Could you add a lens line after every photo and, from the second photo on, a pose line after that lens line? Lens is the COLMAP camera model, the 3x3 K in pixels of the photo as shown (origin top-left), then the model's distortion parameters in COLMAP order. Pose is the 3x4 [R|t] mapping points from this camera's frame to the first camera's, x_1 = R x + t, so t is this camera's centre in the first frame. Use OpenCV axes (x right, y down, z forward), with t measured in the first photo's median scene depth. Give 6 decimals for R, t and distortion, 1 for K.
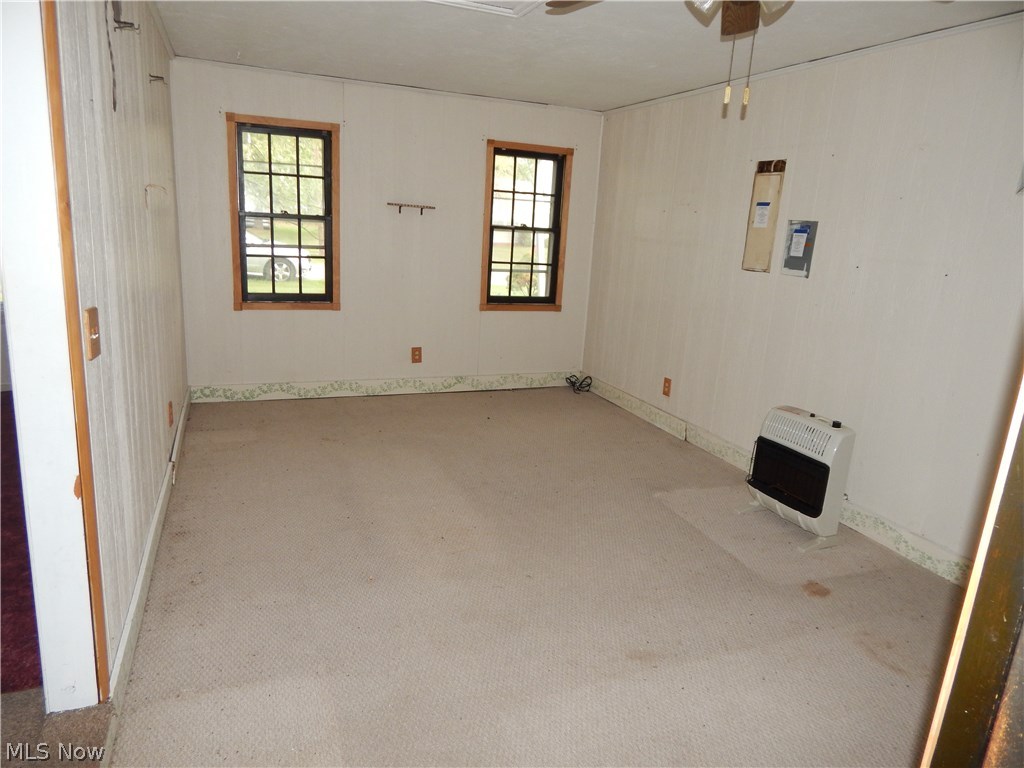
lens RADIAL K [[664.4, 0, 510.8], [0, 664.4, 381.5], [0, 0, 1]] dist [0.002828, -0.002995]
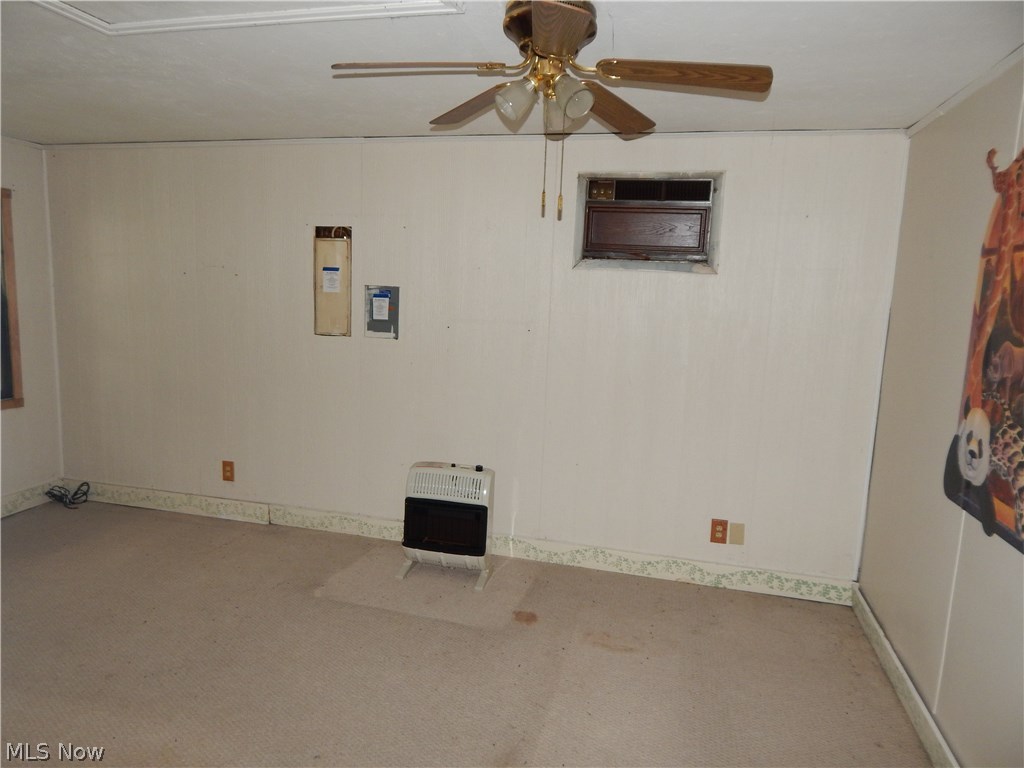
lens RADIAL K [[664.4, 0, 510.9], [0, 664.4, 384.6], [0, 0, 1]] dist [0.002828, -0.002995]
pose [[0.604566, -0.153421, 0.781640, -0.264910], [0.192829, 0.980278, 0.043265, -0.089029], [-0.772863, 0.124566, 0.622227, 0.194380]]
